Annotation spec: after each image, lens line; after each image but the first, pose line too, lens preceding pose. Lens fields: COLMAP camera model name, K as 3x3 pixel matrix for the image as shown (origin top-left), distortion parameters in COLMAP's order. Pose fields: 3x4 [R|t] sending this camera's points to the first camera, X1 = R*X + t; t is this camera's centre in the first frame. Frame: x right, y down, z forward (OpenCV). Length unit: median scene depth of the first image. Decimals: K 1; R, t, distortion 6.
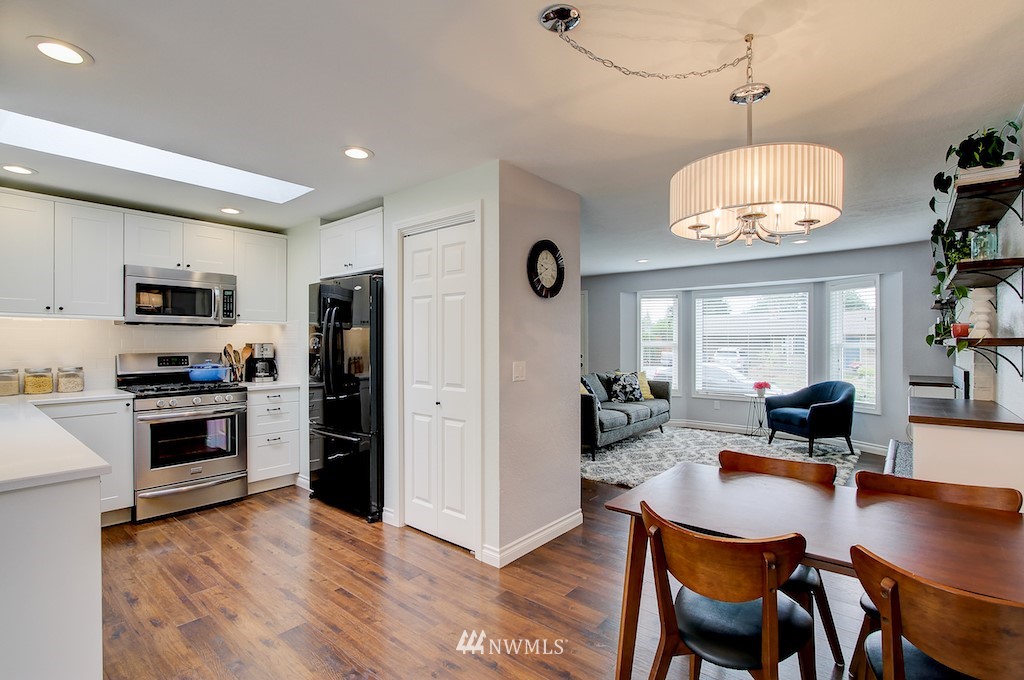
lens RADIAL K [[471.3, 0, 533.0], [0, 471.3, 345.1], [0, 0, 1]] dist [-0.001584, -0.000052]
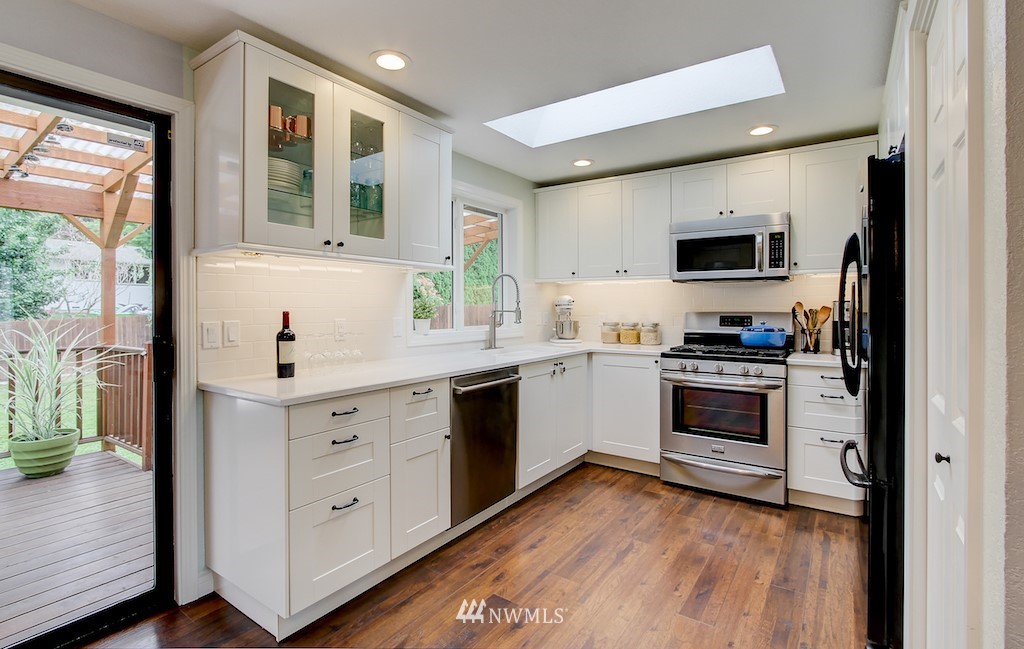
lens RADIAL K [[472.7, 0, 515.3], [0, 472.7, 308.1], [0, 0, 1]] dist [0.000744, 0.000044]
pose [[0.071914, 0.002046, -0.997409, 0.050433], [-0.004122, 0.999990, 0.001754, 0.004304], [0.997402, 0.003985, 0.071922, 0.242606]]
